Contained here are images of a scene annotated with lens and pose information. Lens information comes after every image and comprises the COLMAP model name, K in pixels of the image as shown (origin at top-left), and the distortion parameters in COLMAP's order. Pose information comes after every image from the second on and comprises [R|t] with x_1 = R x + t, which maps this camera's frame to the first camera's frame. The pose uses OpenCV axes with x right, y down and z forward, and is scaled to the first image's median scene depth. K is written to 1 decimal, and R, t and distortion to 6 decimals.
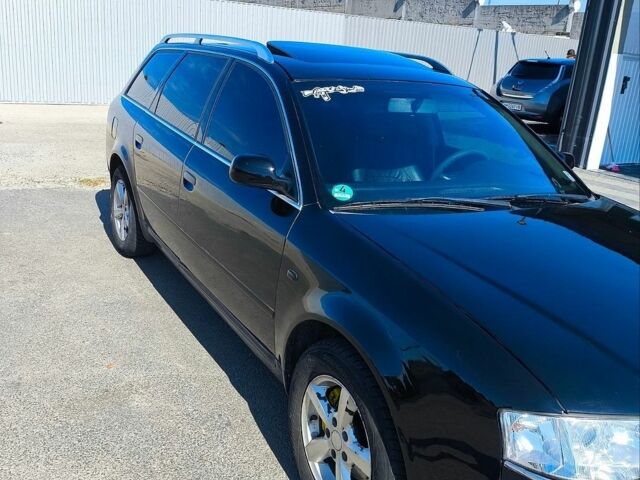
lens RADIAL K [[612.1, 0, 320.0], [0, 612.1, 240.0], [0, 0, 1]] dist [0.120753, -0.225590]
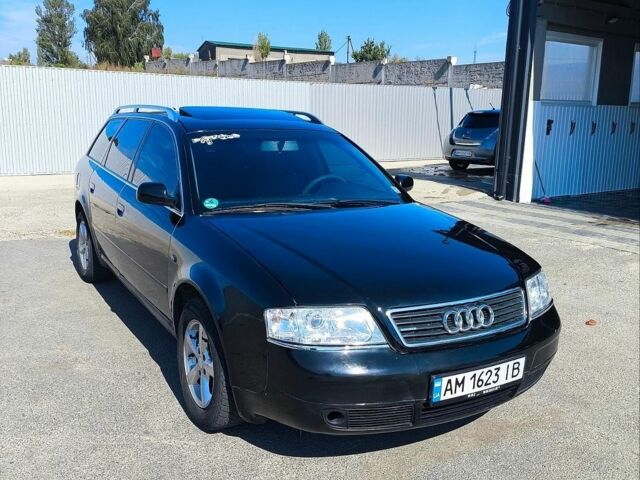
lens RADIAL K [[607.3, 0, 327.2], [0, 607.3, 237.9], [0, 0, 1]] dist [0.137949, -0.242670]
pose [[0.998123, -0.061057, 0.004821, 0.235459], [0.061235, 0.993196, -0.099053, 0.129740], [0.001259, 0.099162, 0.995070, -0.345332]]
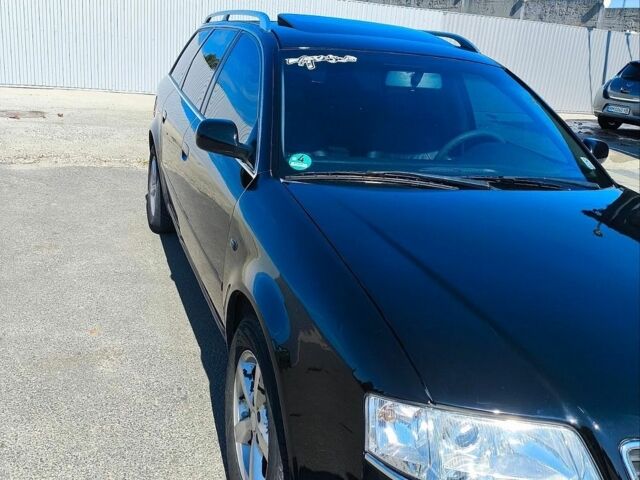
lens RADIAL K [[607.3, 0, 327.2], [0, 607.3, 237.9], [0, 0, 1]] dist [0.137949, -0.242670]
pose [[0.984990, 0.062624, -0.160848, 0.183397], [-0.063867, 0.997955, -0.002567, 0.030240], [0.160358, 0.012801, 0.986976, 0.069214]]
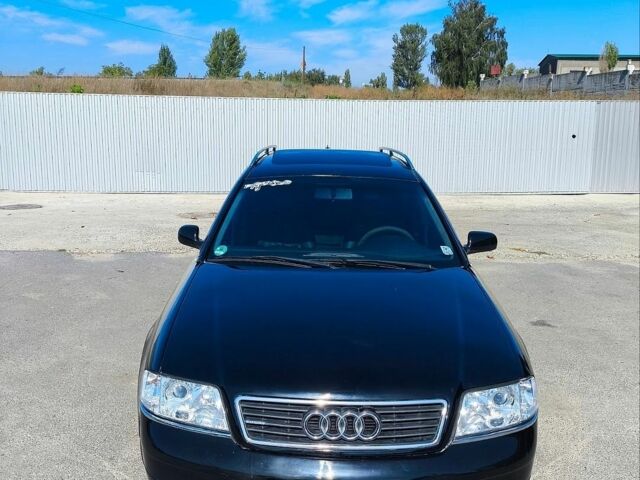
lens RADIAL K [[612.1, 0, 320.0], [0, 612.1, 240.0], [0, 0, 1]] dist [0.120753, -0.225590]
pose [[0.862661, 0.023750, -0.505225, 0.789303], [-0.093521, 0.989163, -0.113187, 0.035159], [0.497061, 0.144891, 0.855533, -0.135927]]
